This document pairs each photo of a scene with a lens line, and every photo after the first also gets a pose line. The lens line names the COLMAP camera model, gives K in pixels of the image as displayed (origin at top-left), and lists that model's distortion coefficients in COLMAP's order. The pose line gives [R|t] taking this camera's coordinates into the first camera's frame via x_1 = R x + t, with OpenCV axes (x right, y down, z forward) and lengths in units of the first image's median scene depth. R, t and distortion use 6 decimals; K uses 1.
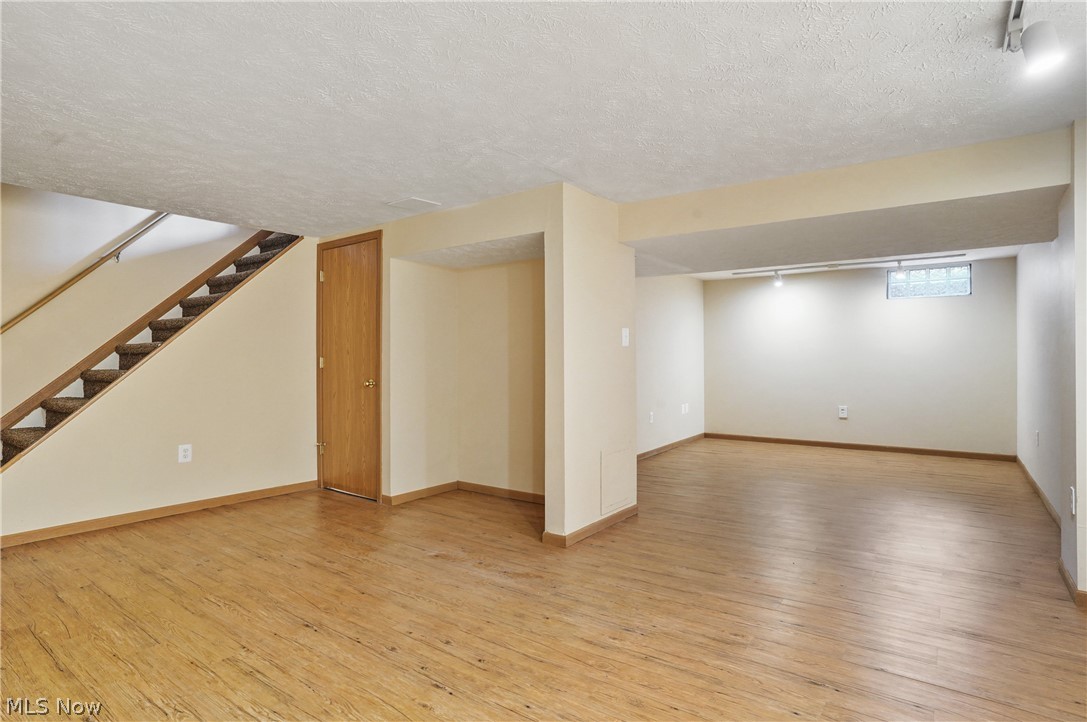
lens RADIAL K [[572.1, 0, 539.8], [0, 572.1, 360.7], [0, 0, 1]] dist [-0.058165, 0.027095]
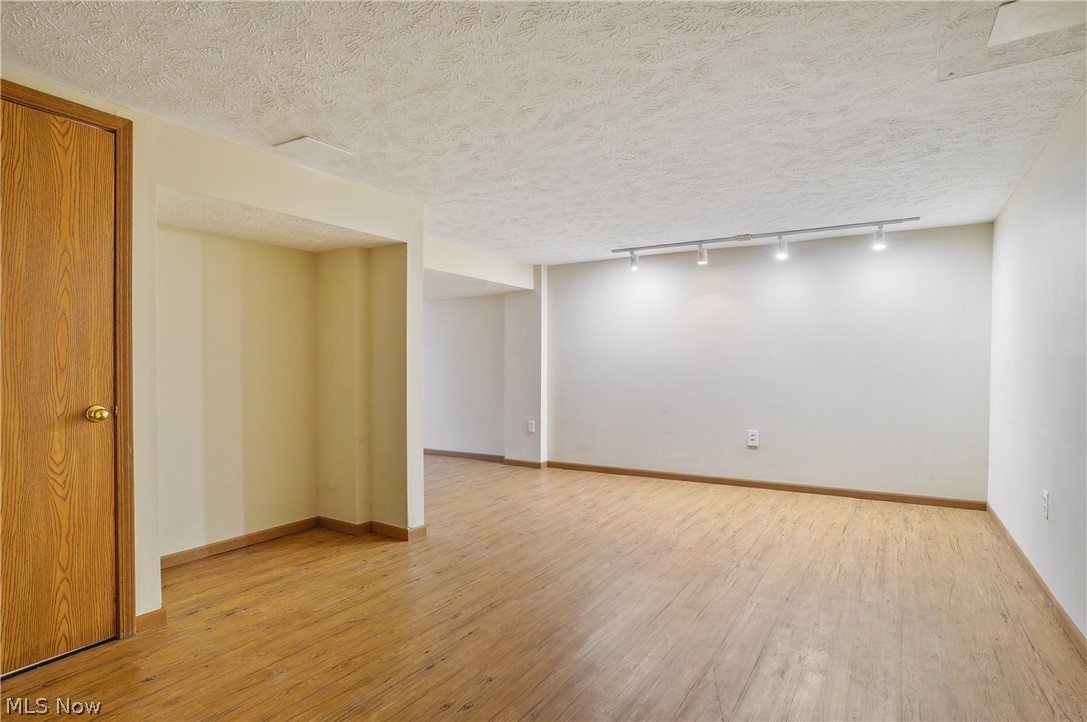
lens RADIAL K [[572.1, 0, 539.1], [0, 572.1, 362.0], [0, 0, 1]] dist [-0.058165, 0.027095]
pose [[-0.071737, 0.007263, 0.997397, -1.215569], [0.001122, 0.999973, -0.007201, -0.001333], [-0.997423, 0.000602, -0.071743, 0.960292]]
